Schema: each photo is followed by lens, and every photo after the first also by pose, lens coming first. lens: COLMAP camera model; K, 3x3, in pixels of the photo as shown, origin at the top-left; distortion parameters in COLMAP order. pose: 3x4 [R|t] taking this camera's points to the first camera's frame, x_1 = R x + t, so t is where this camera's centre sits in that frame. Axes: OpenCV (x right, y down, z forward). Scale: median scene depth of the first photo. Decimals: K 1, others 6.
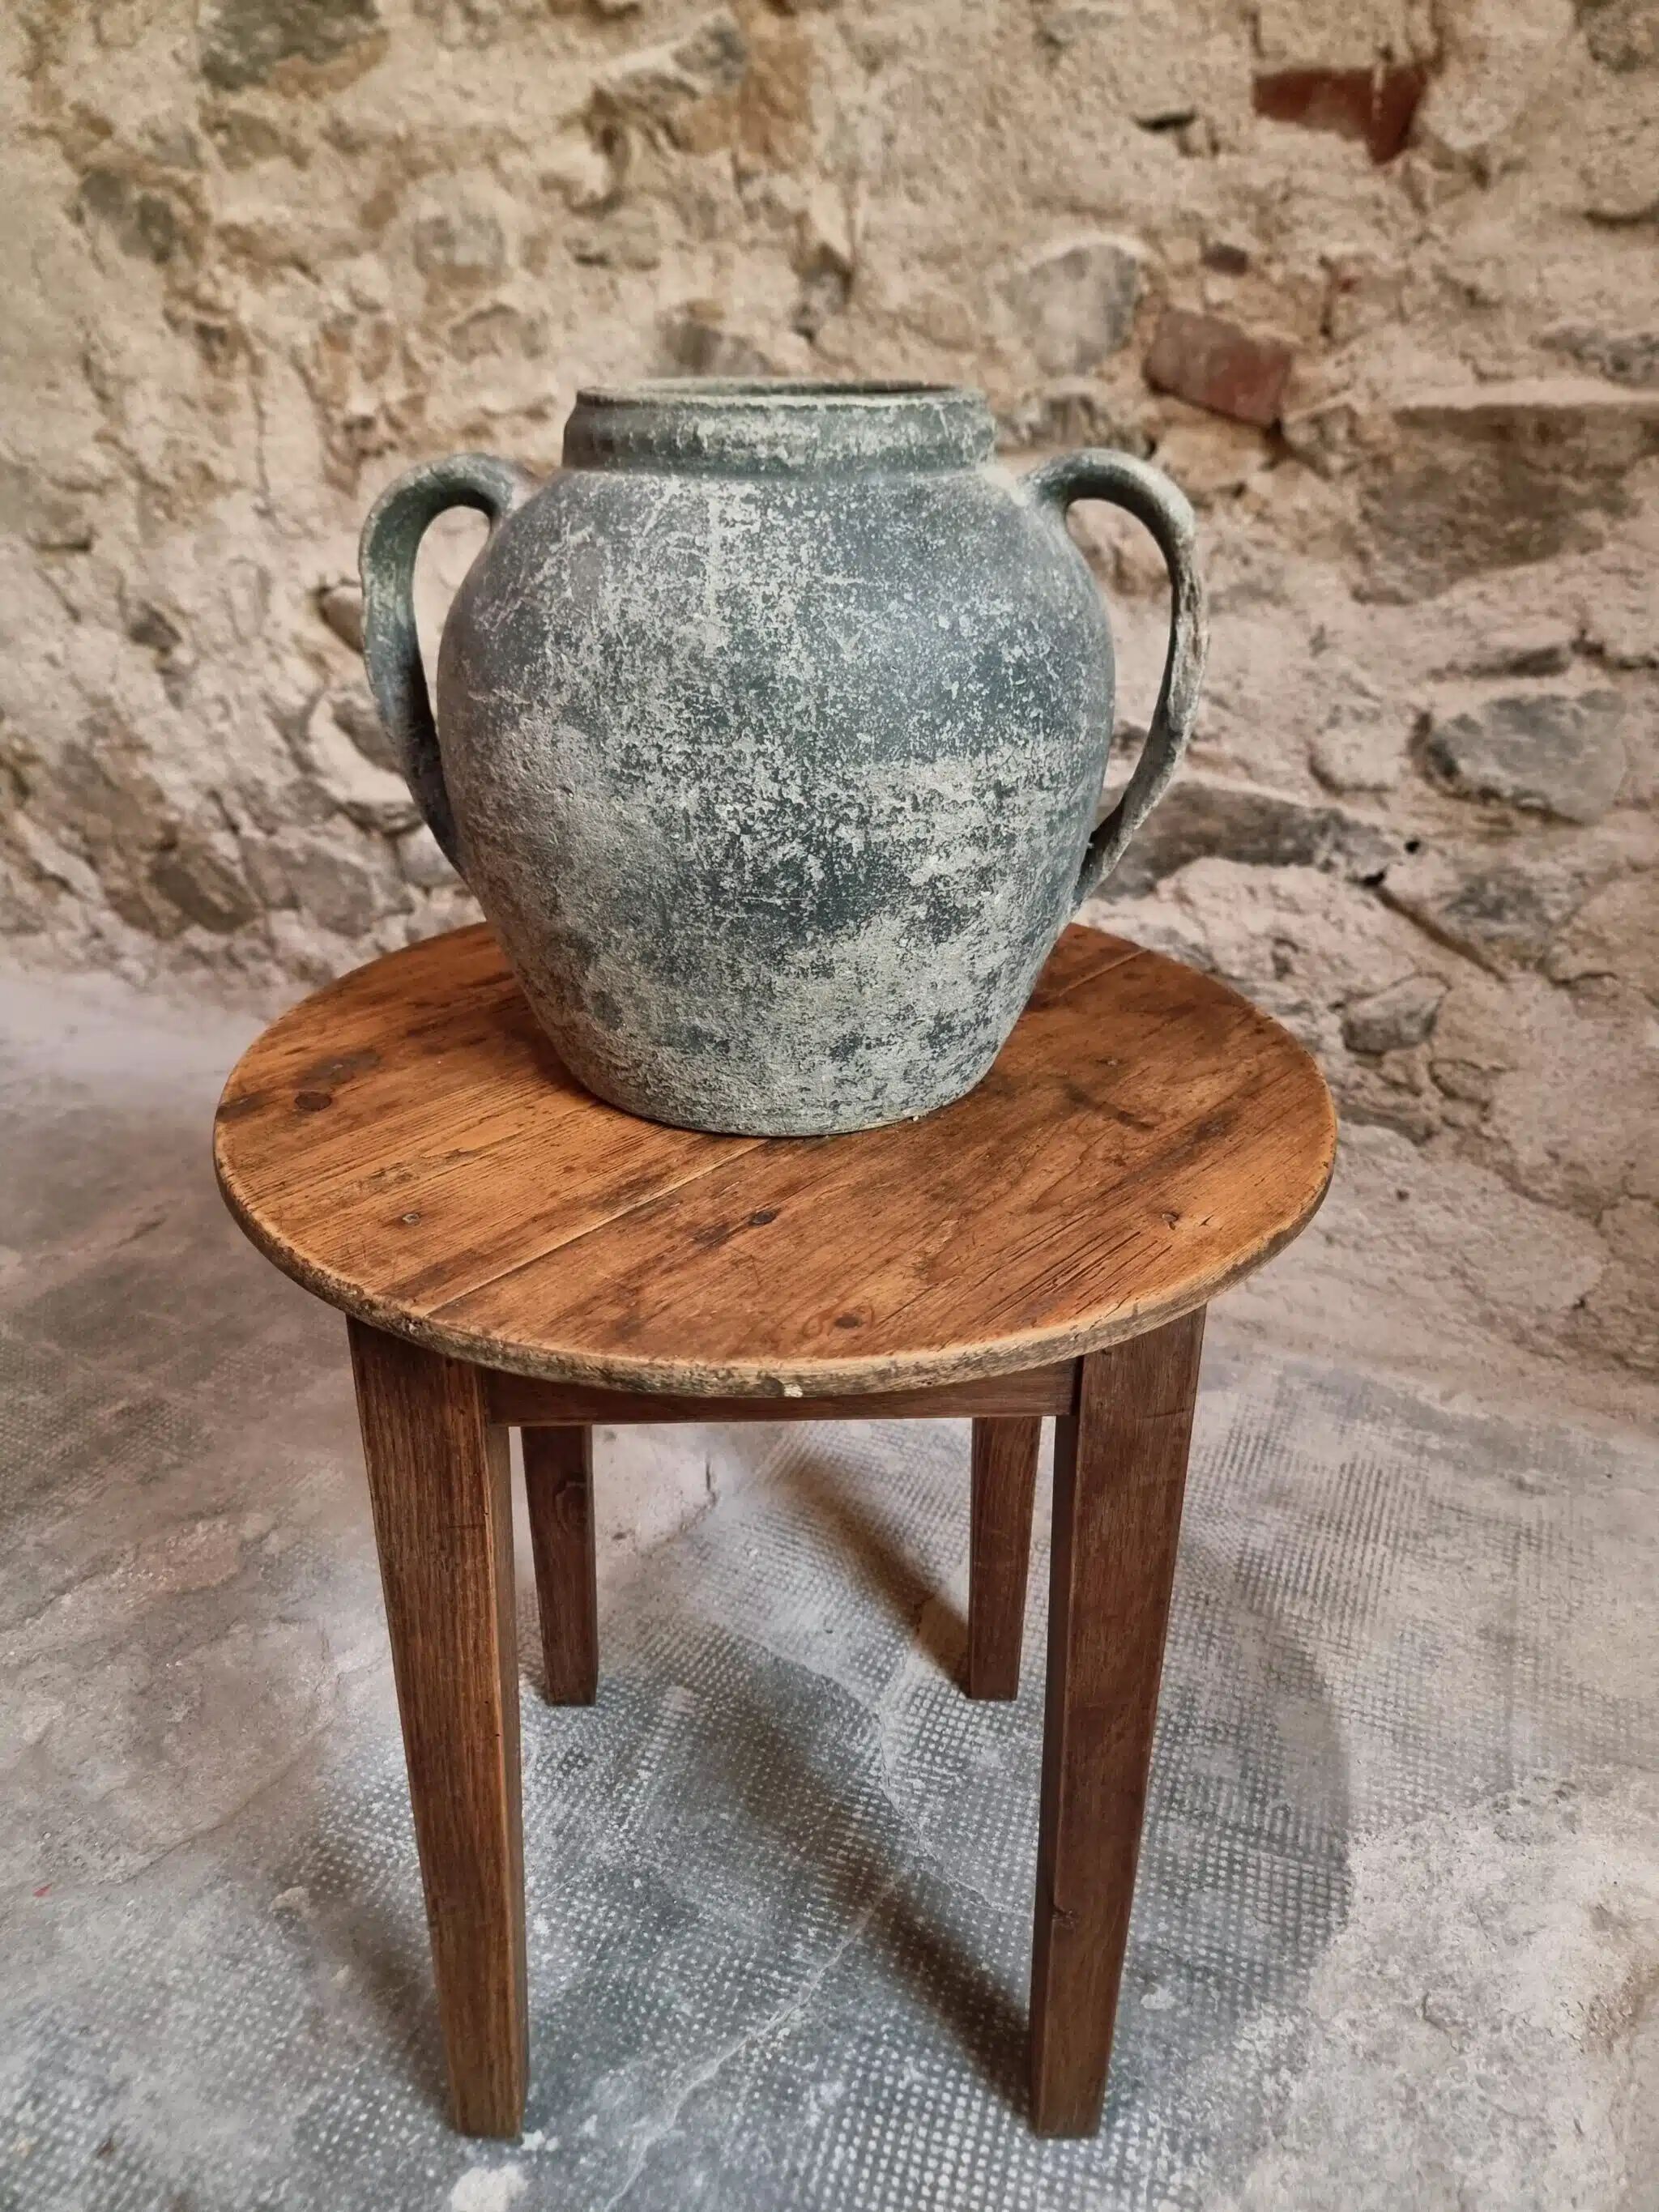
lens RADIAL K [[1573.5, 0, 804.0], [0, 1573.5, 1109.2], [0, 0, 1]] dist [0.049280, -0.050750]
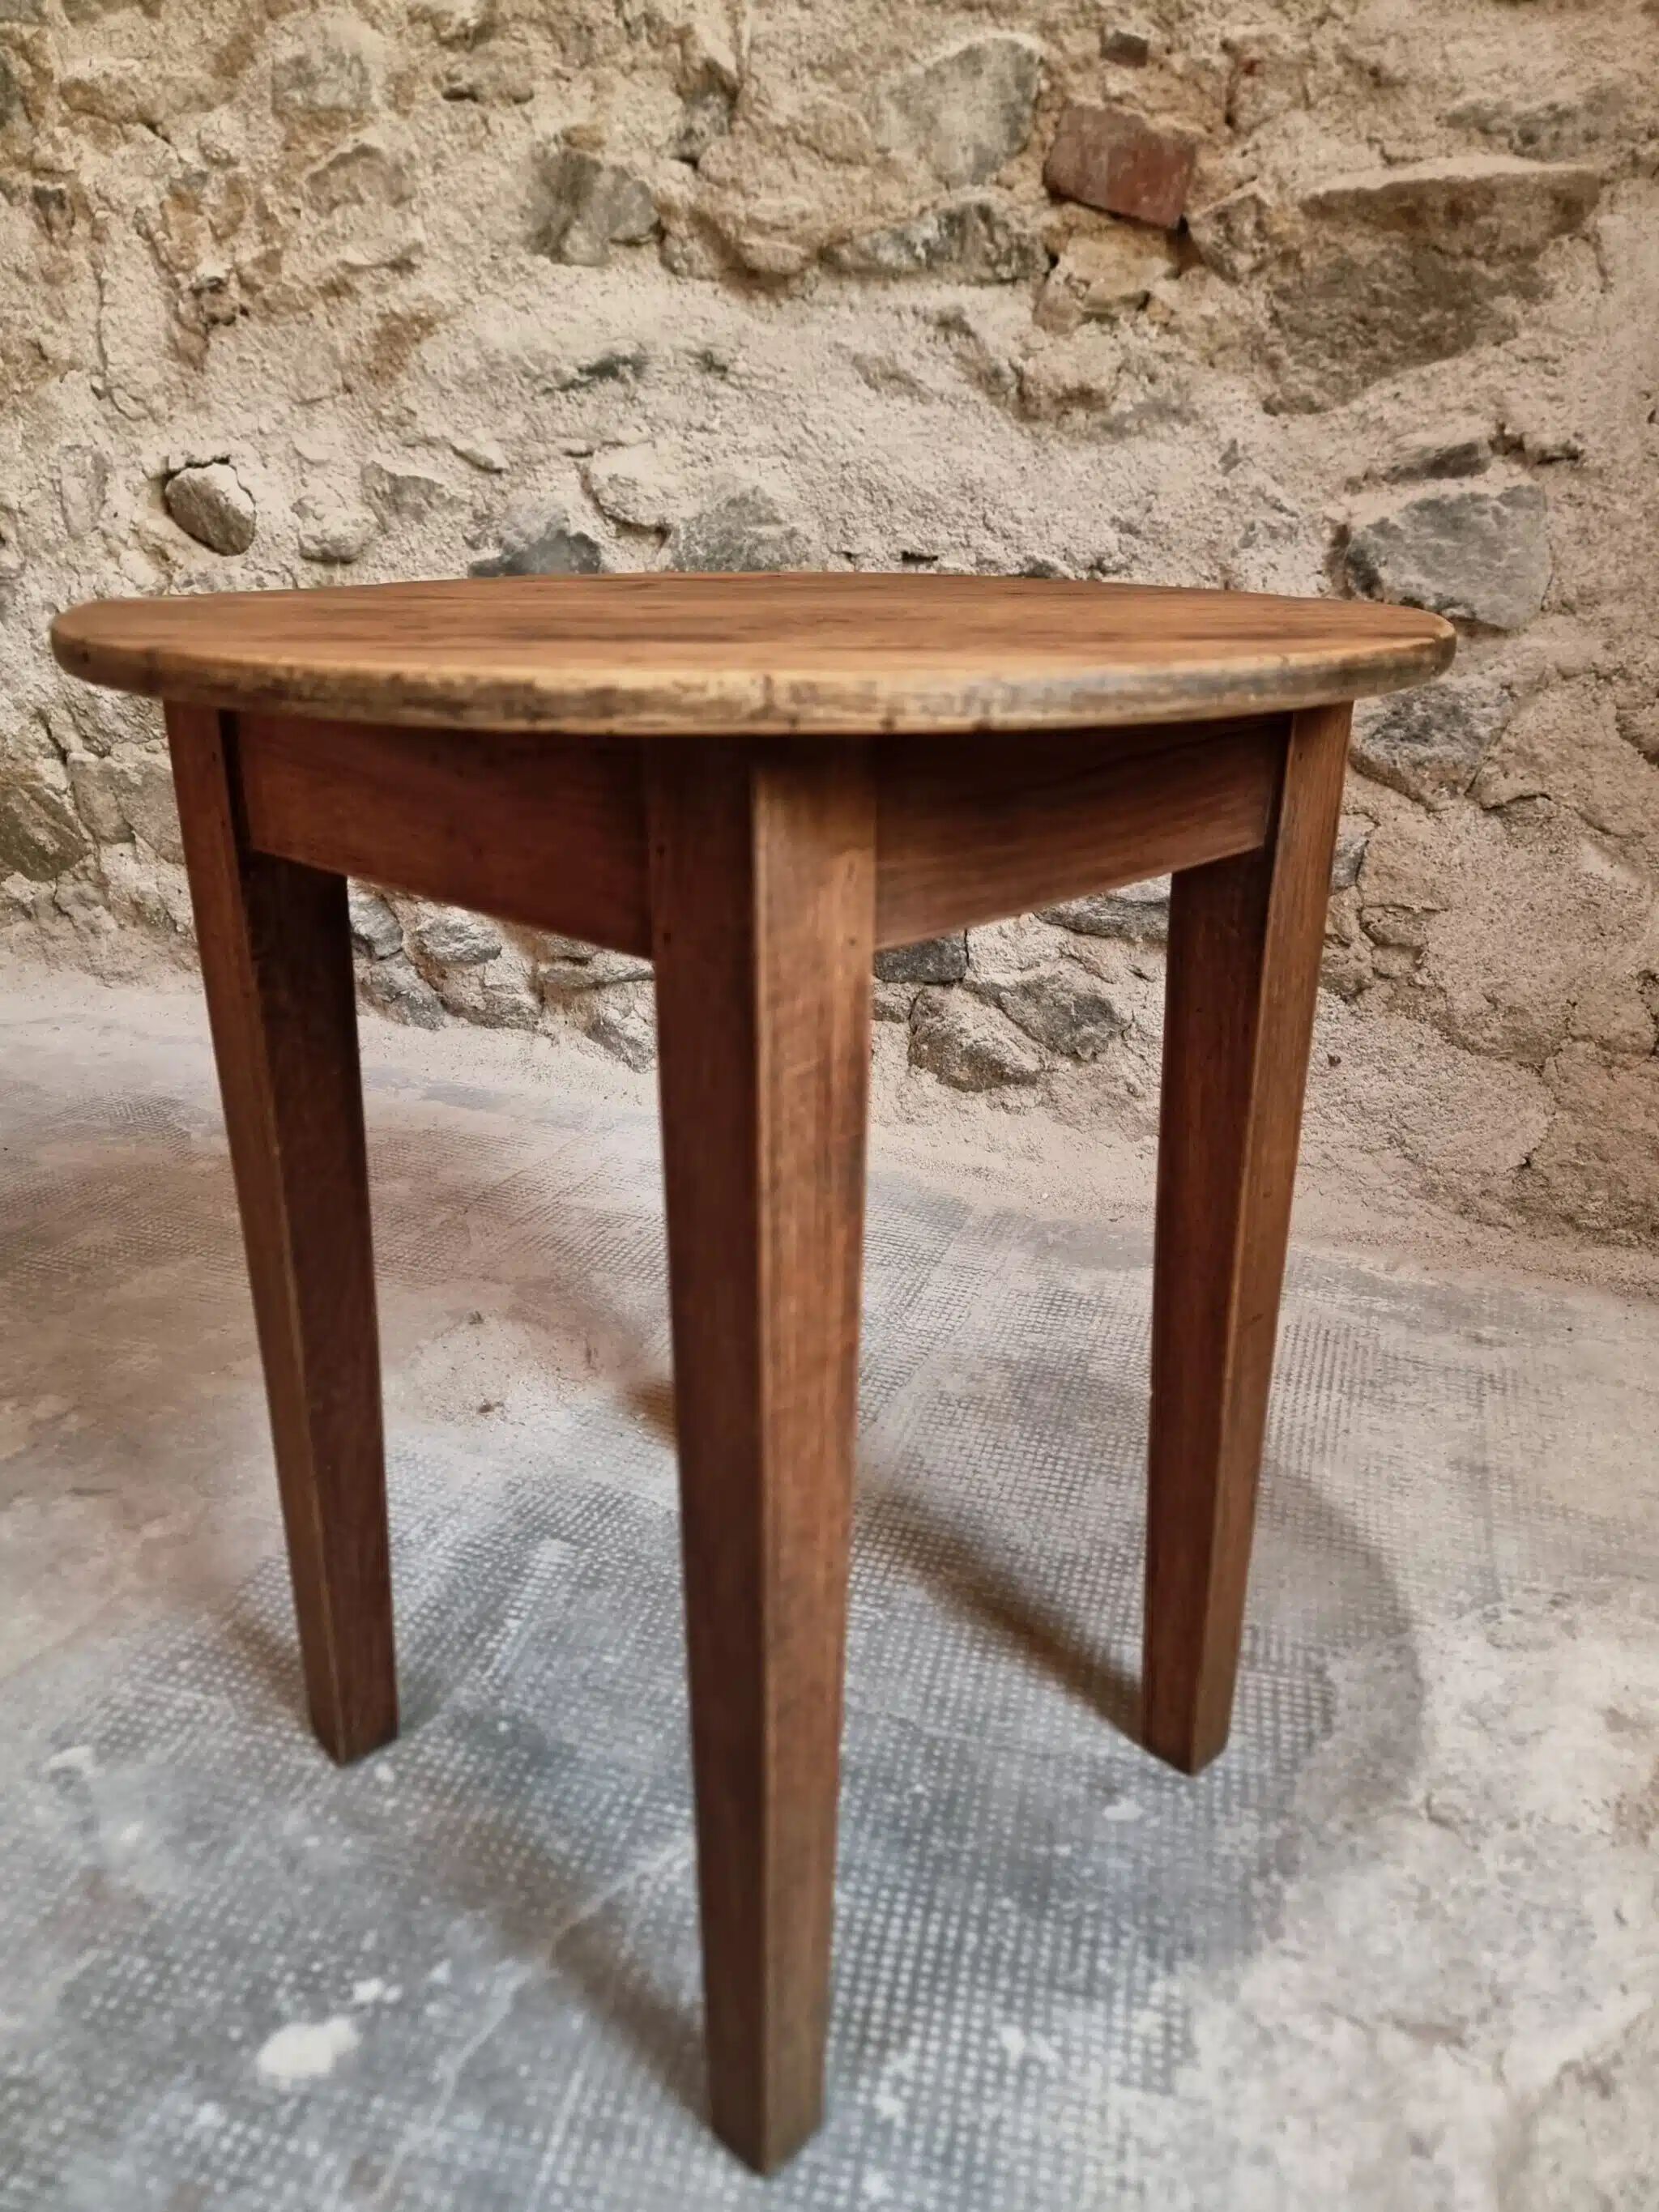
lens RADIAL K [[1616.1, 0, 815.4], [0, 1616.1, 1108.5], [0, 0, 1]] dist [0.067042, -0.065256]
pose [[0.996826, -0.005695, 0.079409, -0.005895], [0.013171, 0.995490, -0.093943, 0.192878], [-0.078516, 0.094691, 0.992406, 0.080968]]
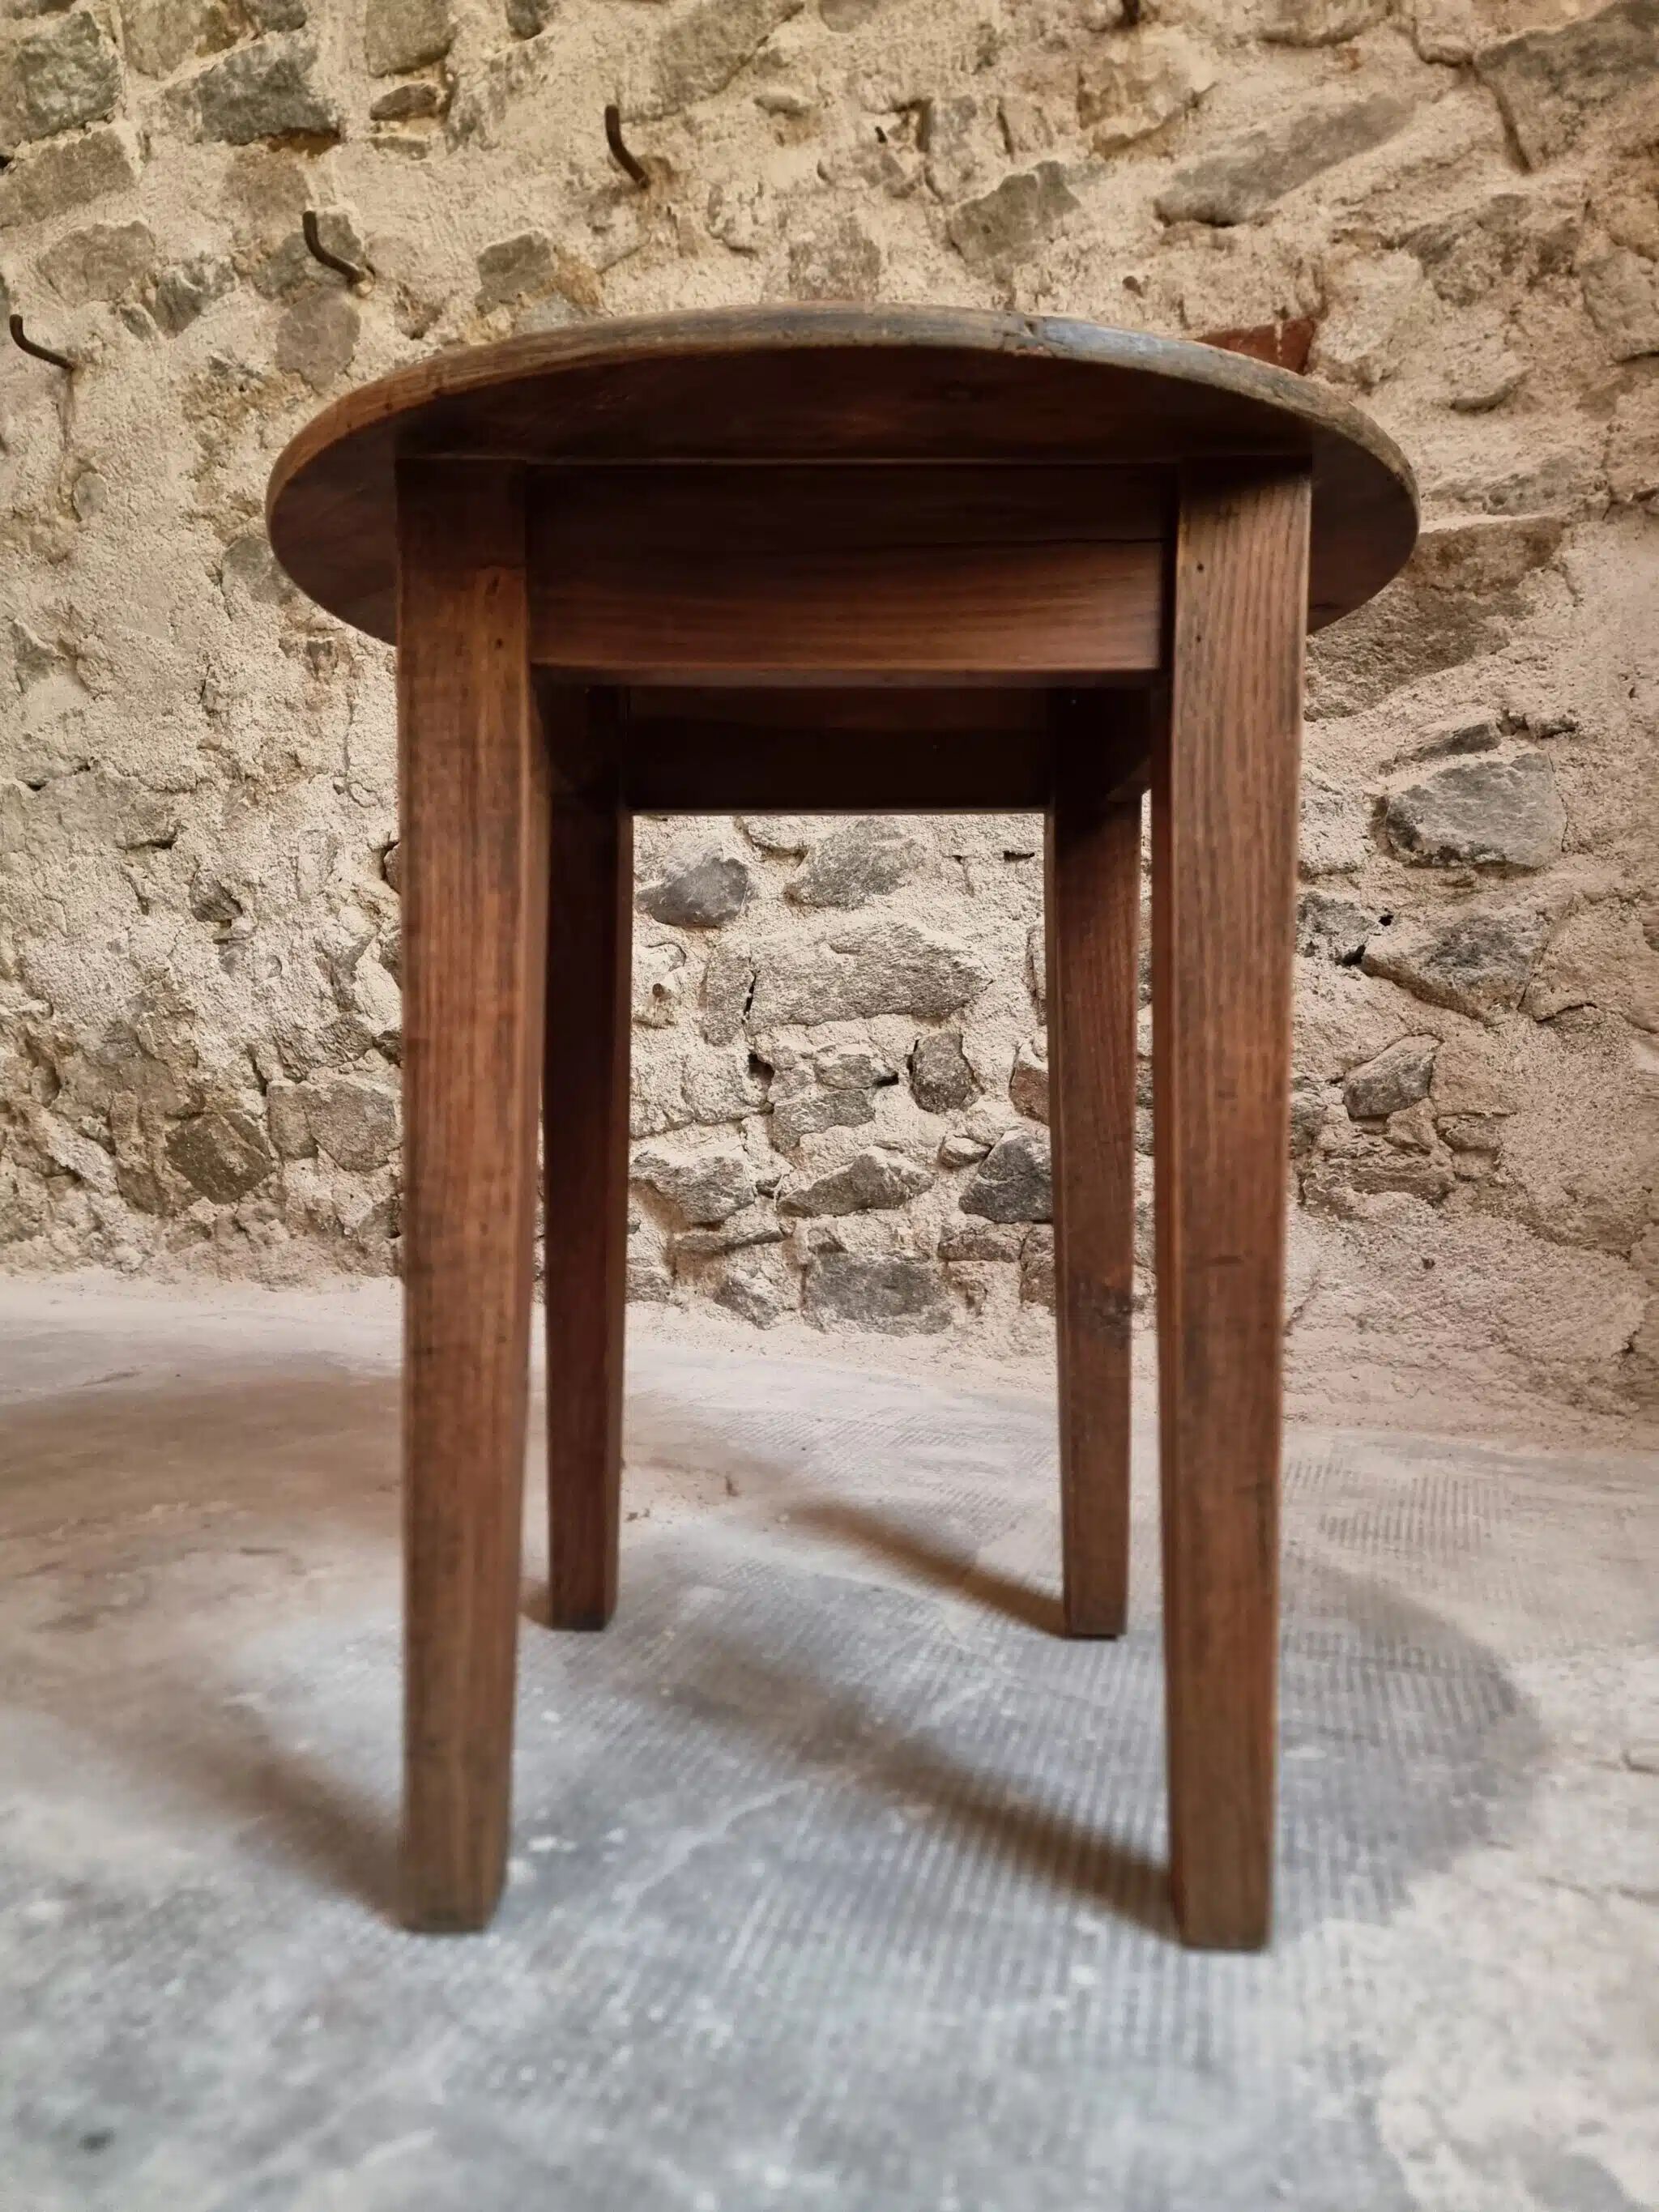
lens RADIAL K [[1548.7, 0, 826.3], [0, 1548.7, 1108.7], [0, 0, 1]] dist [0.074712, -0.071740]
pose [[0.999118, 0.018201, 0.037829, -0.045117], [-0.000580, 0.907021, -0.421085, 0.434649], [-0.041976, 0.420692, 0.906232, 0.095102]]
